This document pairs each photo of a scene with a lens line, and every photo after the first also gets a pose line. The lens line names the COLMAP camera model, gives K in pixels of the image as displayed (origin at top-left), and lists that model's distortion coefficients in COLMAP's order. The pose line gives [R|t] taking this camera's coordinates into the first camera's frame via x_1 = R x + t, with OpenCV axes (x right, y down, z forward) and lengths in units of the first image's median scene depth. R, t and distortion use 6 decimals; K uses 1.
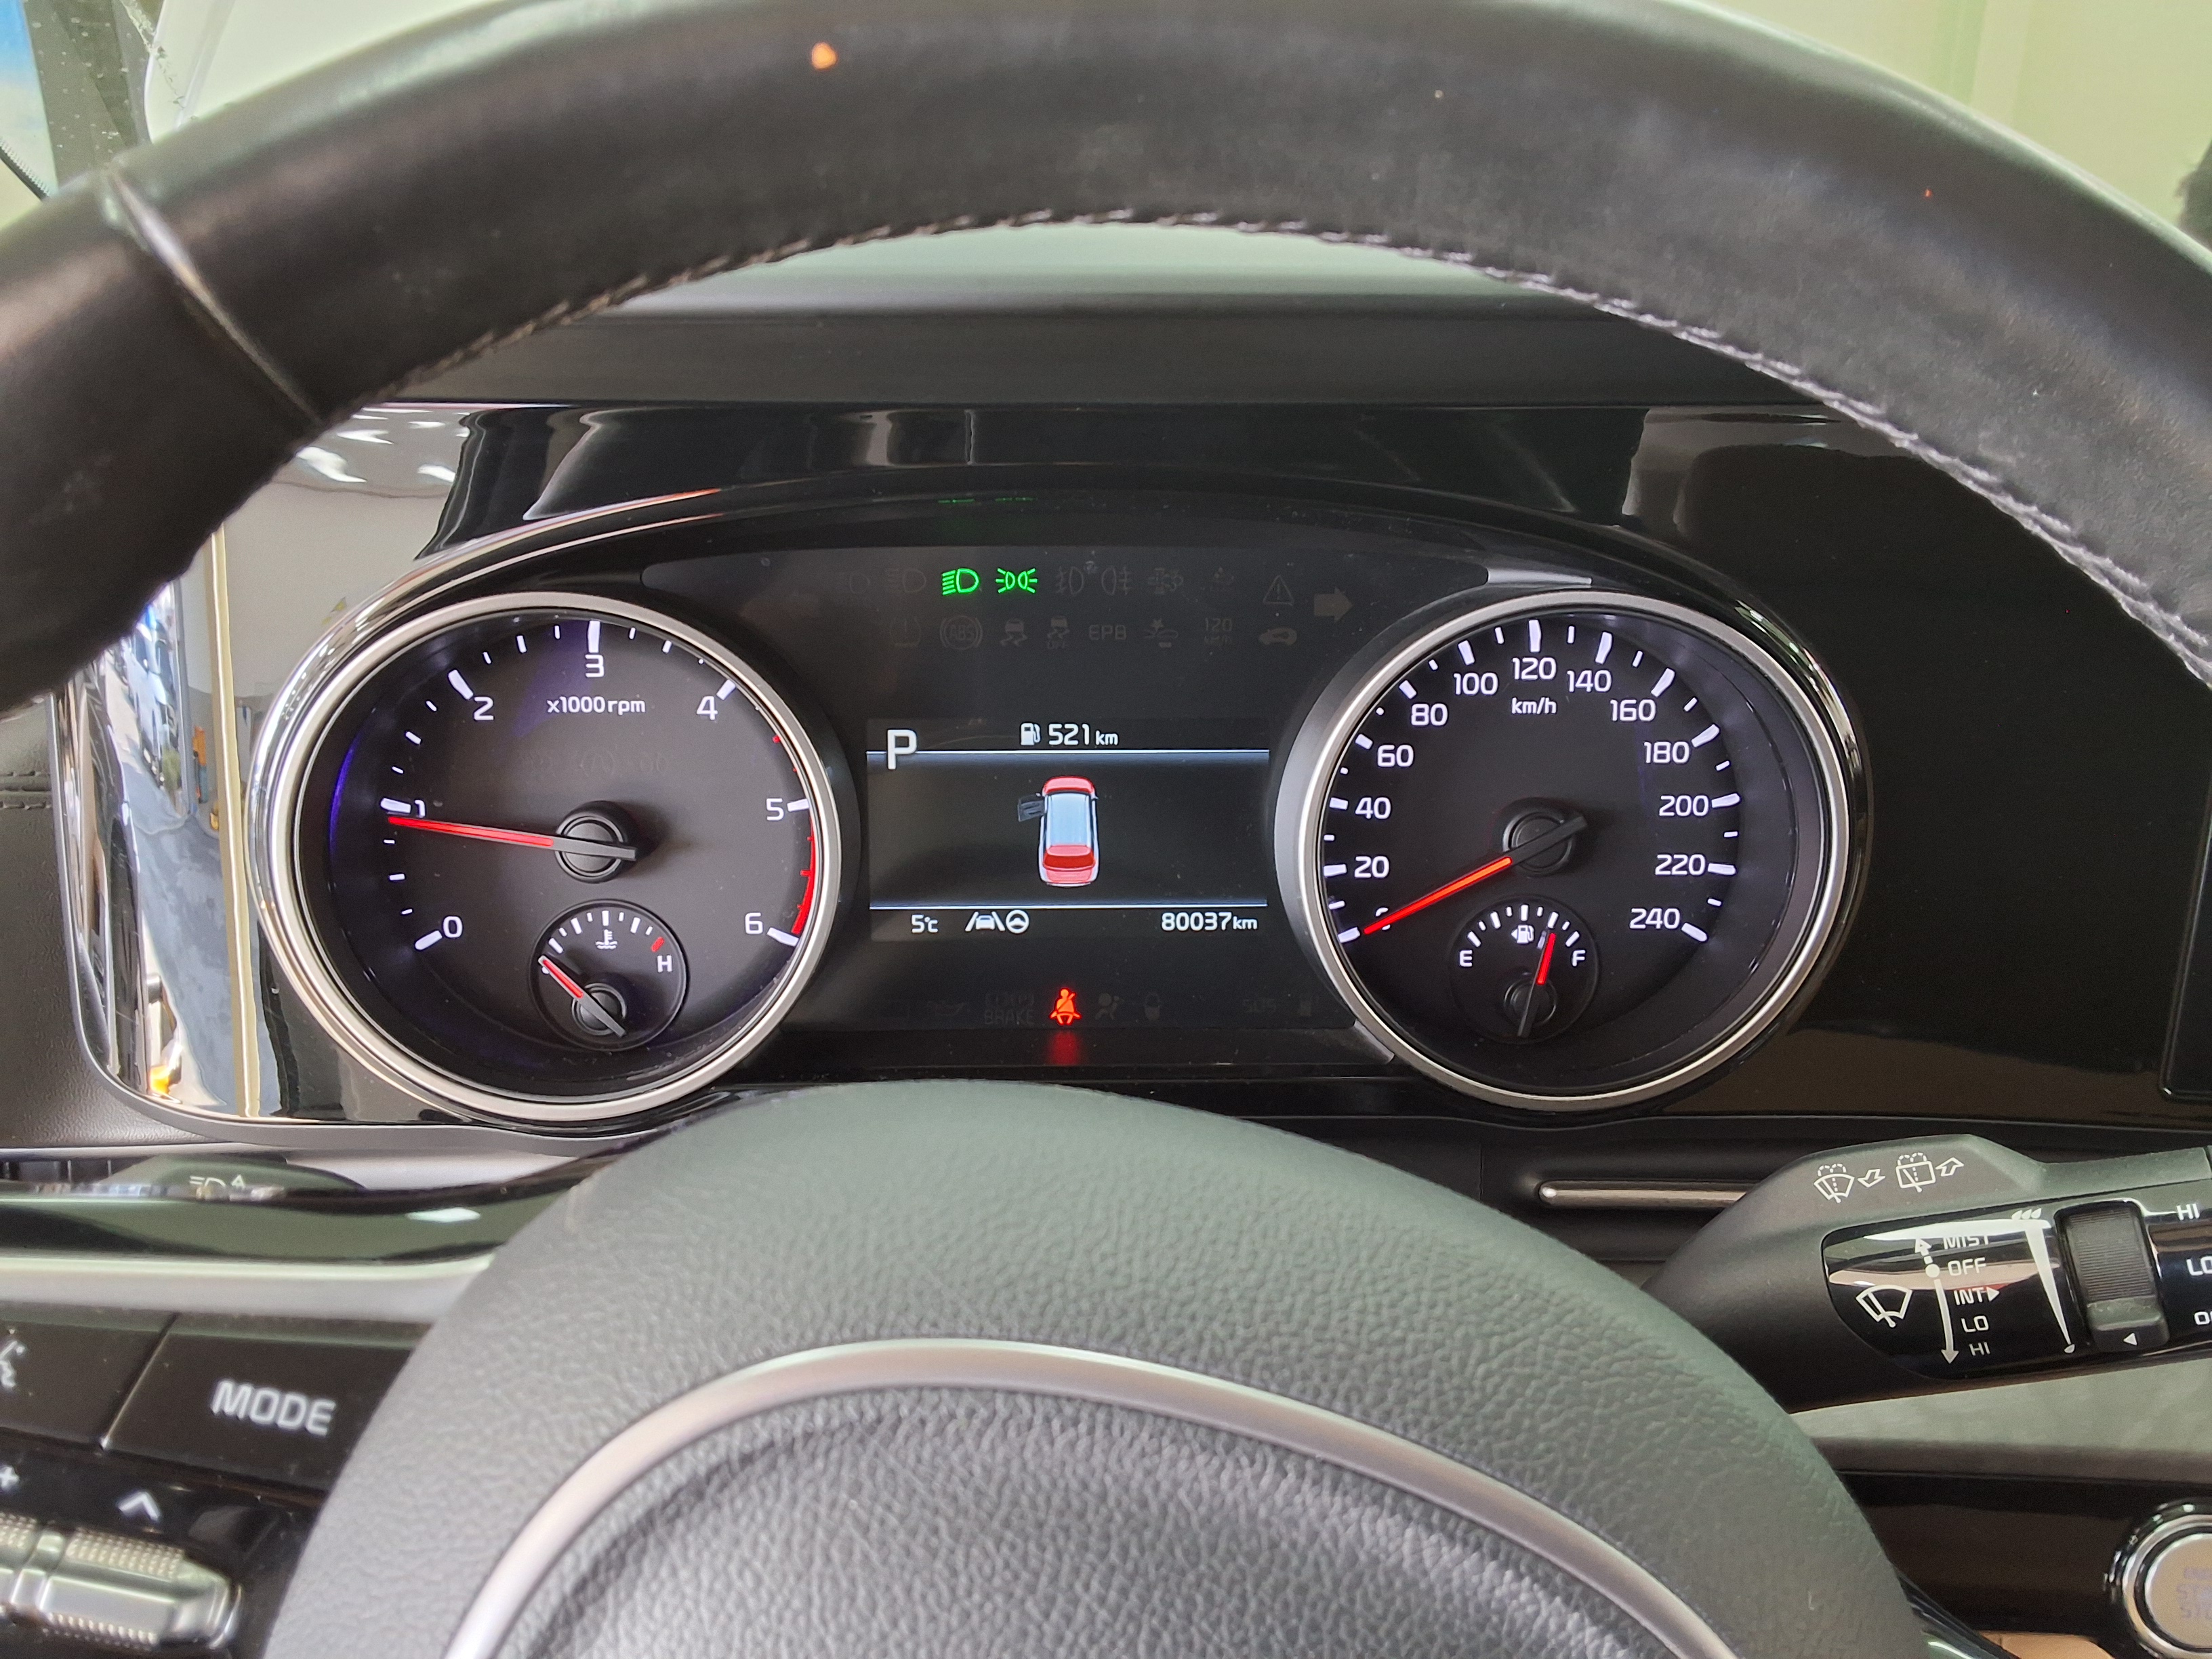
lens RADIAL K [[1734.1, 0, 1106.0], [0, 1734.1, 829.5], [0, 0, 1]] dist [0.136036, -0.242321]
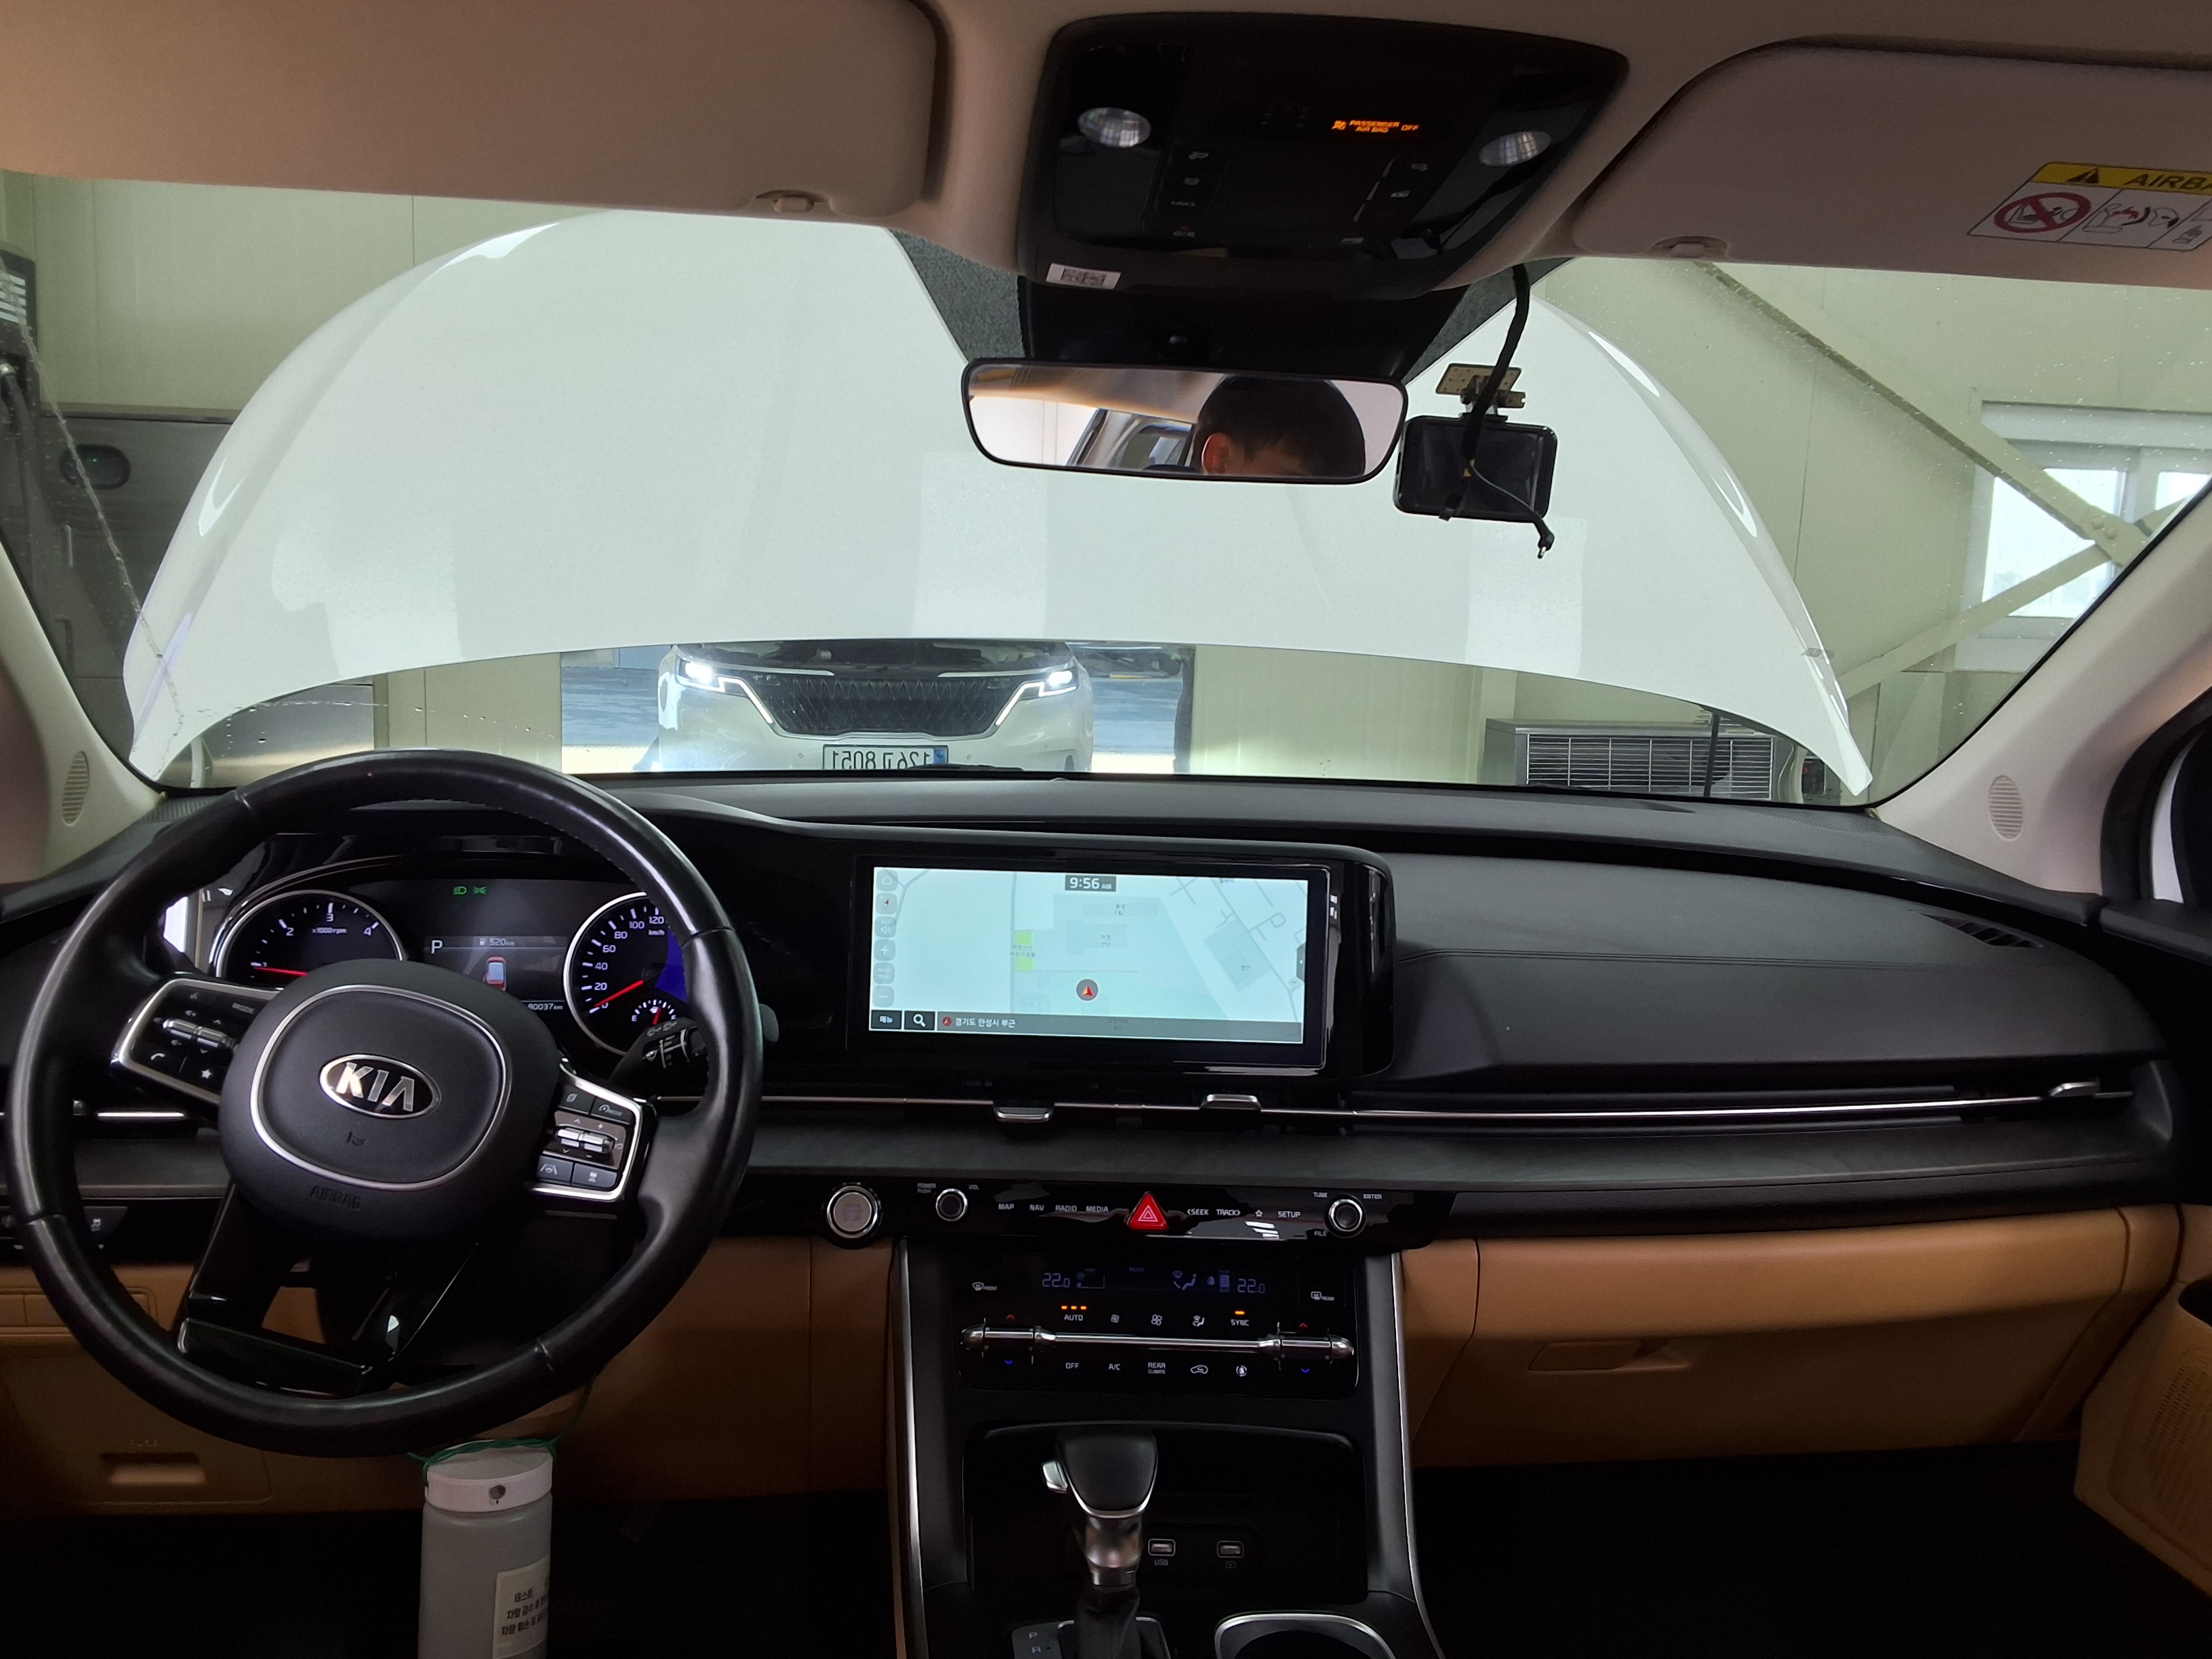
lens RADIAL K [[1734.1, 0, 1106.0], [0, 1734.1, 829.5], [0, 0, 1]] dist [0.136036, -0.242321]
pose [[0.995340, 0.010343, 0.095873, 0.725165], [0.012901, 0.971012, -0.238684, 0.488470], [-0.095563, 0.238809, 0.966353, -2.042432]]
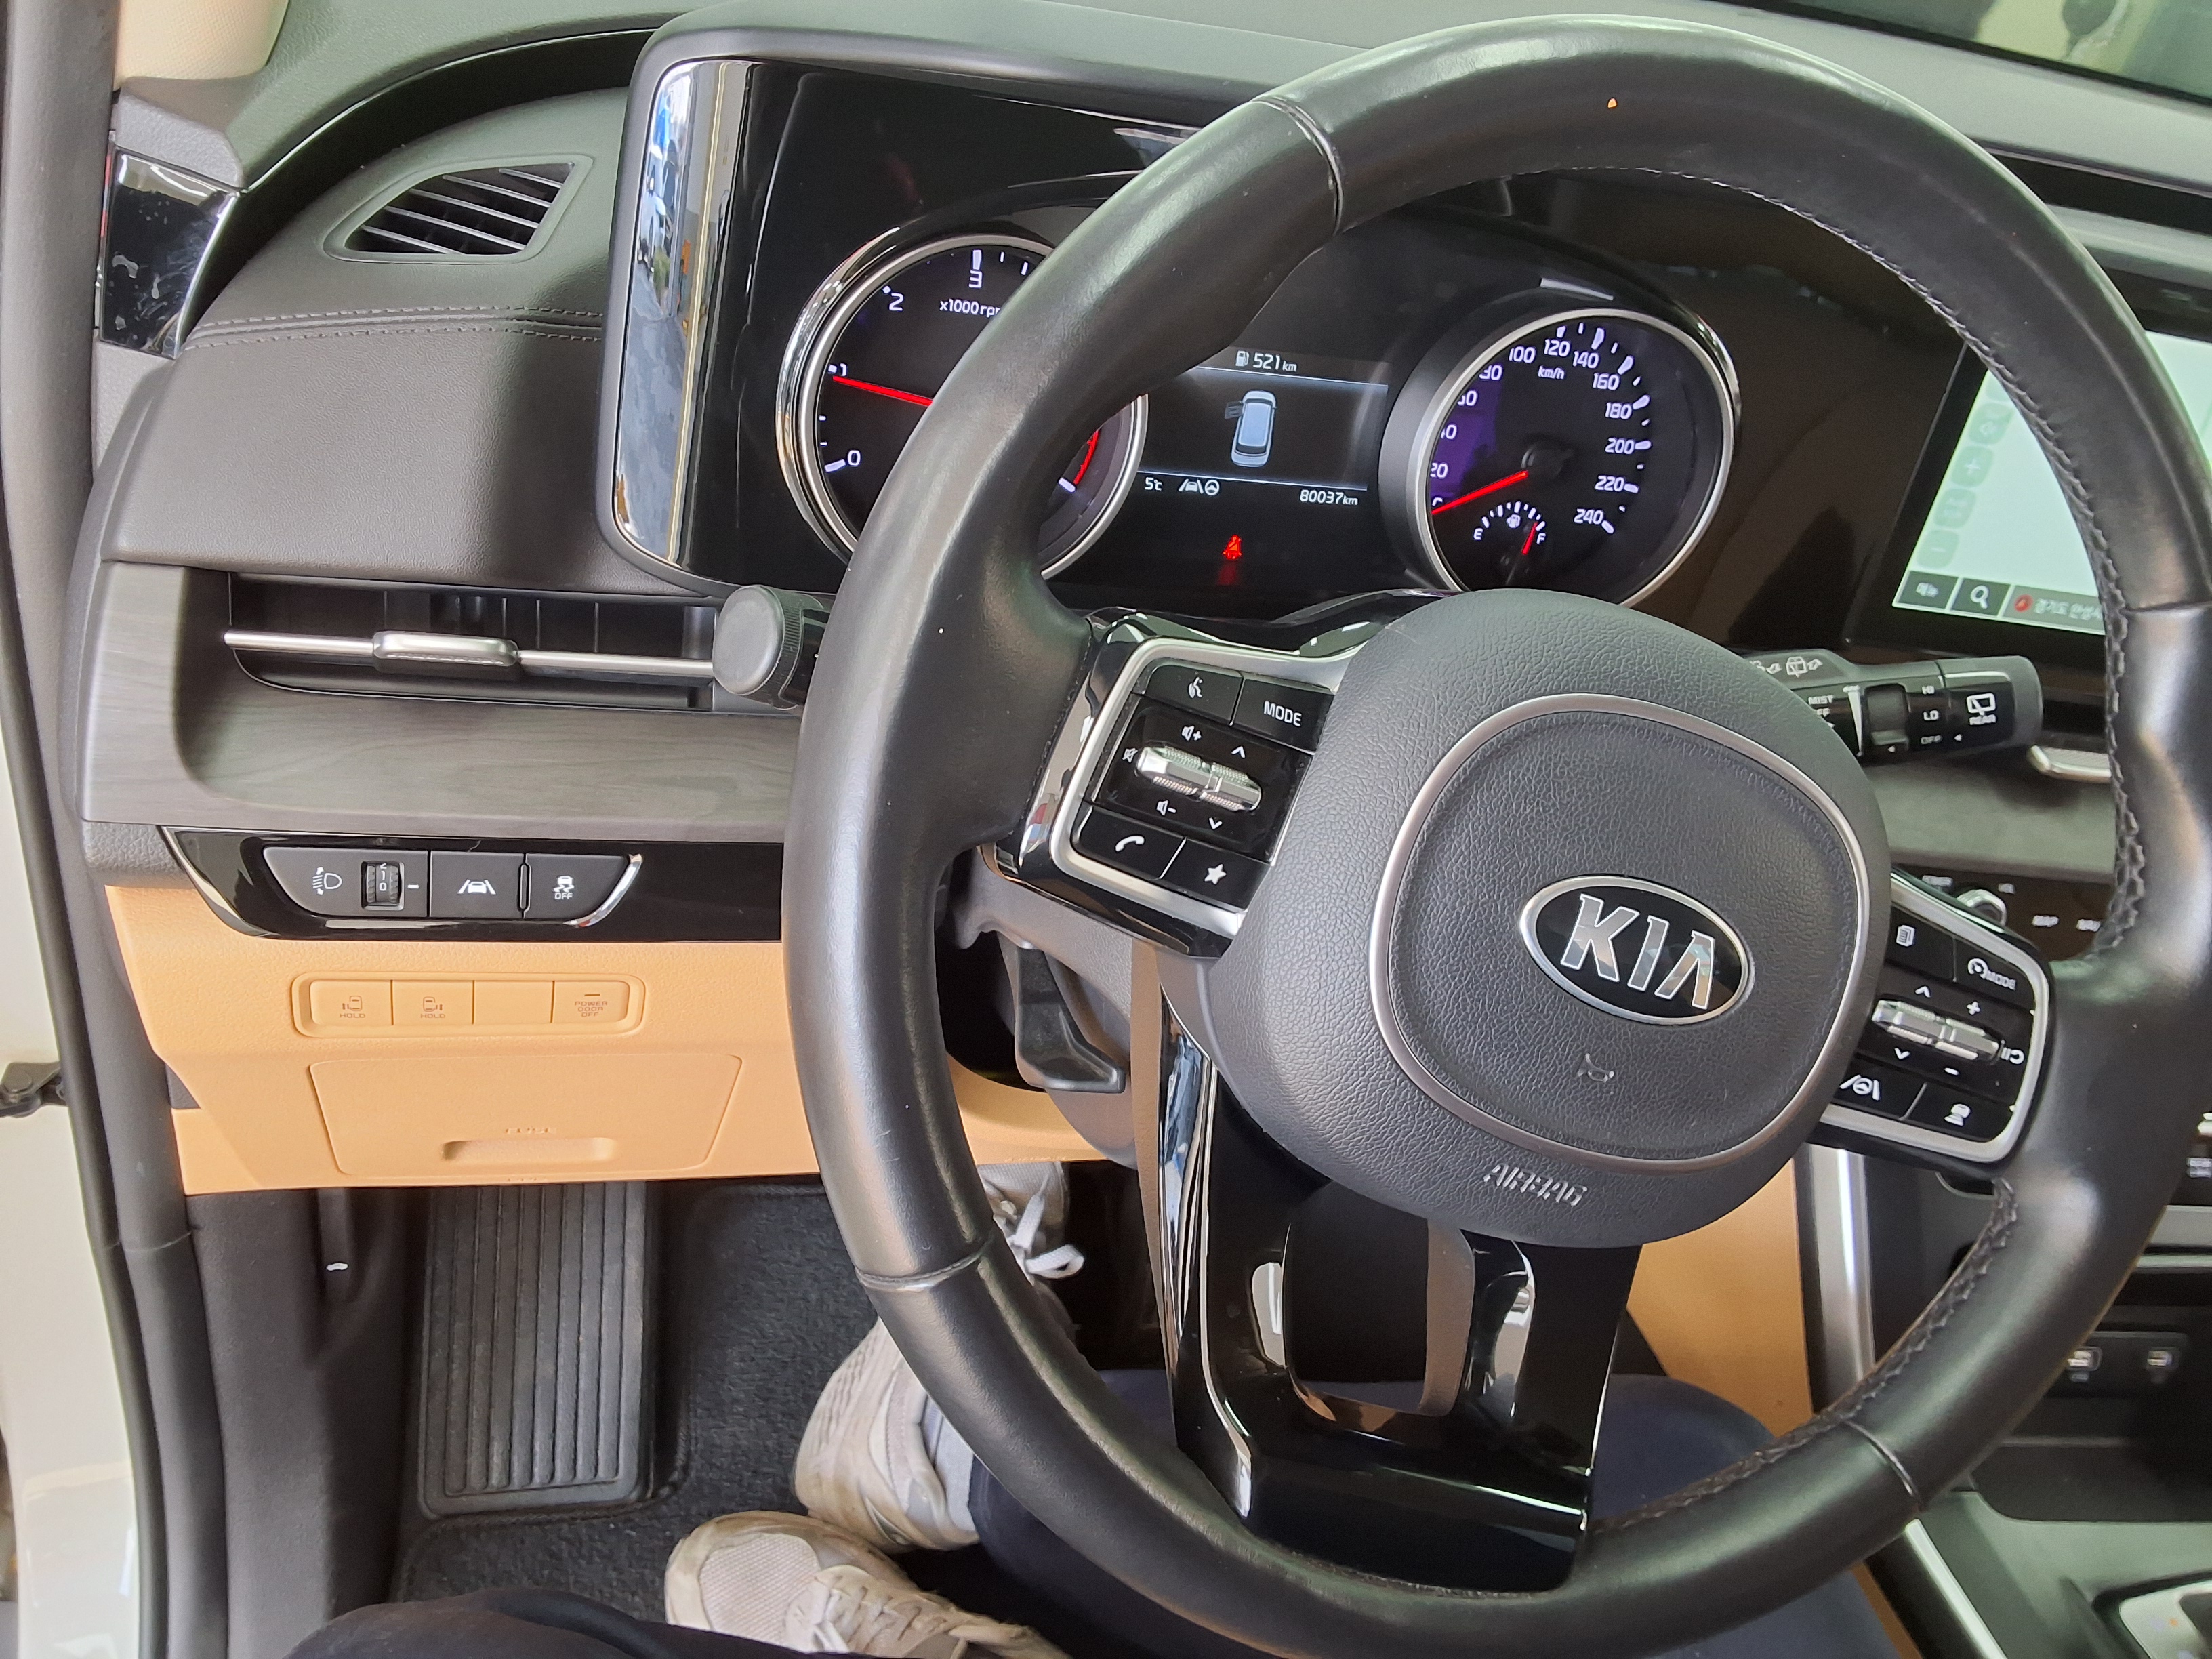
lens RADIAL K [[1734.1, 0, 1106.0], [0, 1734.1, 829.5], [0, 0, 1]] dist [0.136036, -0.242321]
pose [[0.958638, 0.028745, 0.283174, -0.562894], [-0.101634, 0.963870, 0.246221, -0.023864], [-0.265866, -0.264817, 0.926924, -0.447684]]
